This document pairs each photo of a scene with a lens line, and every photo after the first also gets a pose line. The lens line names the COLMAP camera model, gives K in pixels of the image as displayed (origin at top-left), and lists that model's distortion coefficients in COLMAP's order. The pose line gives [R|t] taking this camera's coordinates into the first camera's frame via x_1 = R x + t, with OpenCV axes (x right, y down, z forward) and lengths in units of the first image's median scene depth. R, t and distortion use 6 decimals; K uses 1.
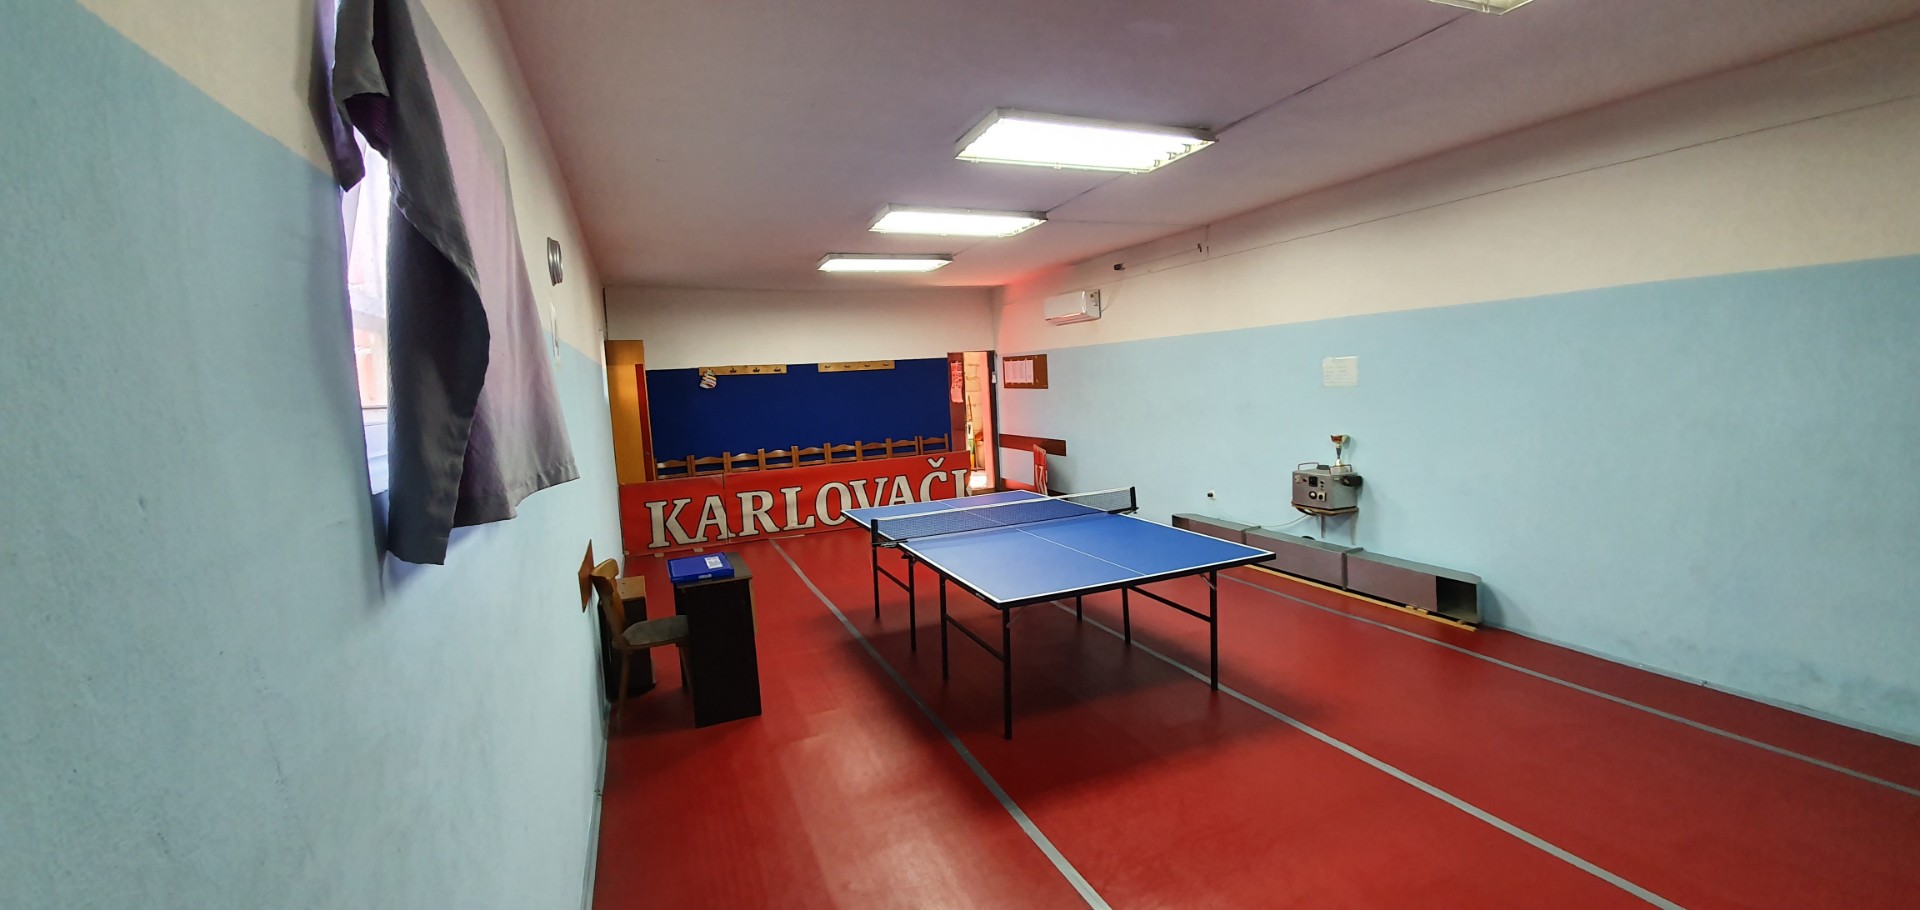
lens RADIAL K [[752.0, 0, 962.7], [0, 752.0, 458.8], [0, 0, 1]] dist [-0.018923, -0.004196]
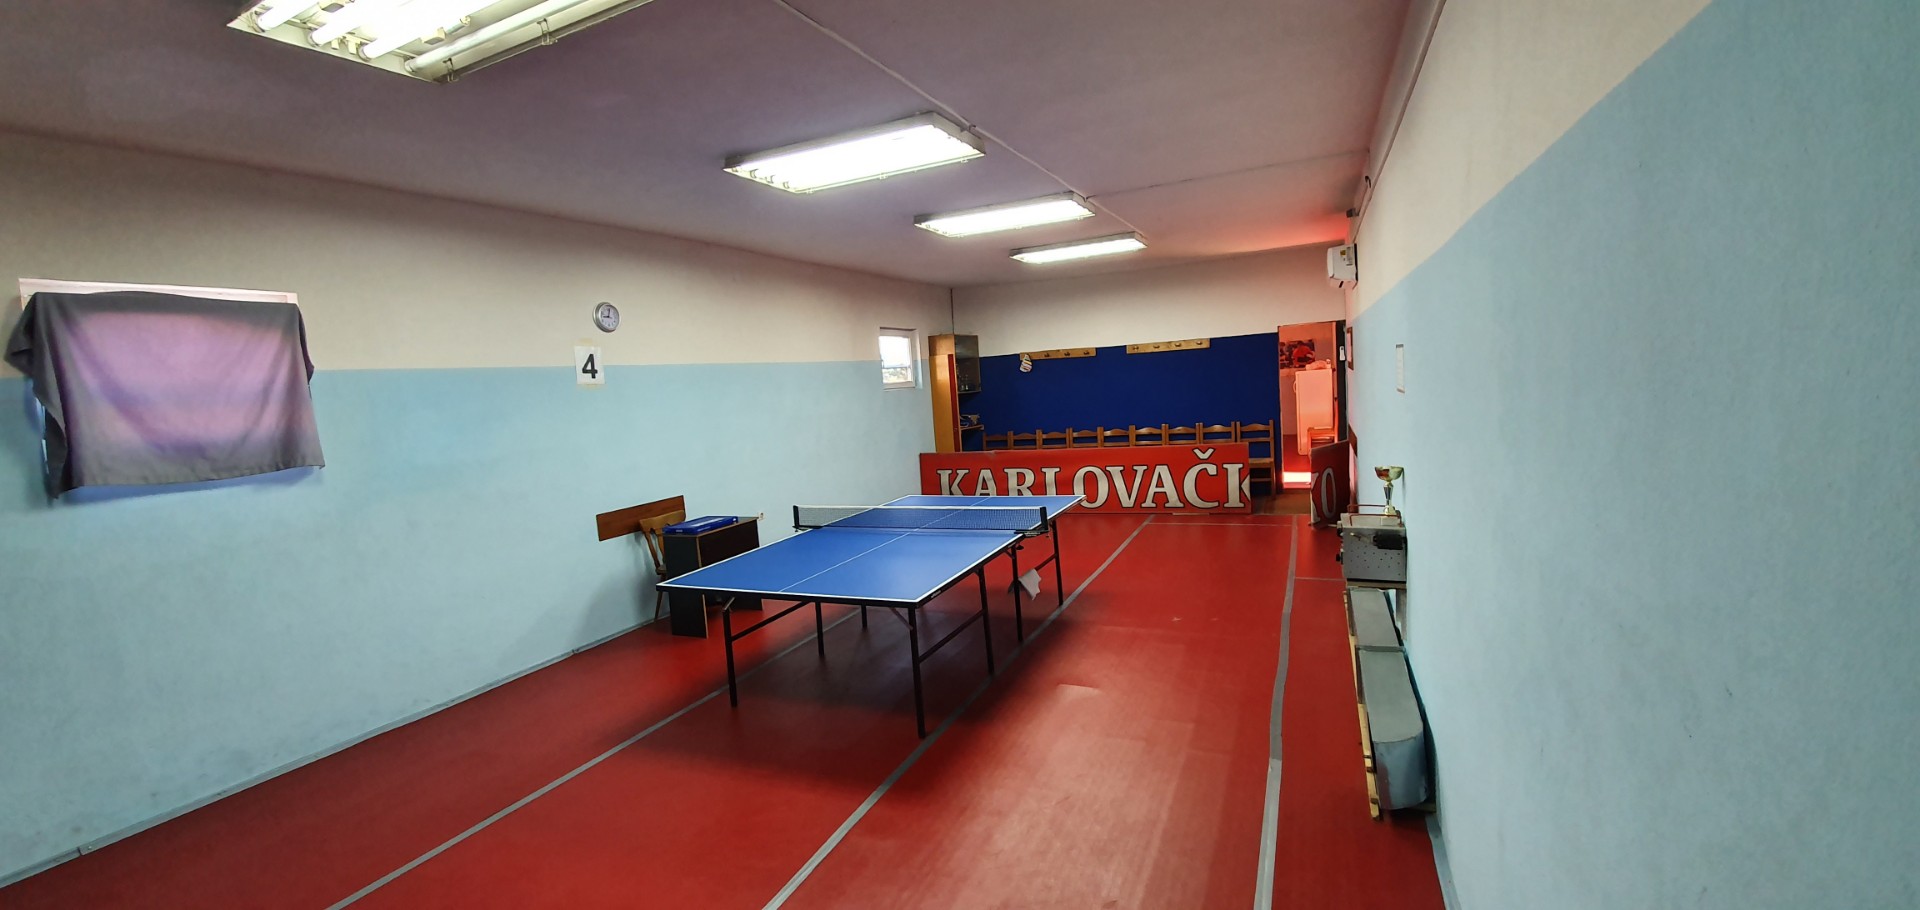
lens RADIAL K [[752.0, 0, 980.3], [0, 752.0, 456.7], [0, 0, 1]] dist [-0.018923, -0.004196]
pose [[0.688738, 0.078678, -0.720728, 0.450191], [-0.042026, 0.996755, 0.068650, -0.044117], [0.723791, -0.016993, 0.689810, 0.189067]]
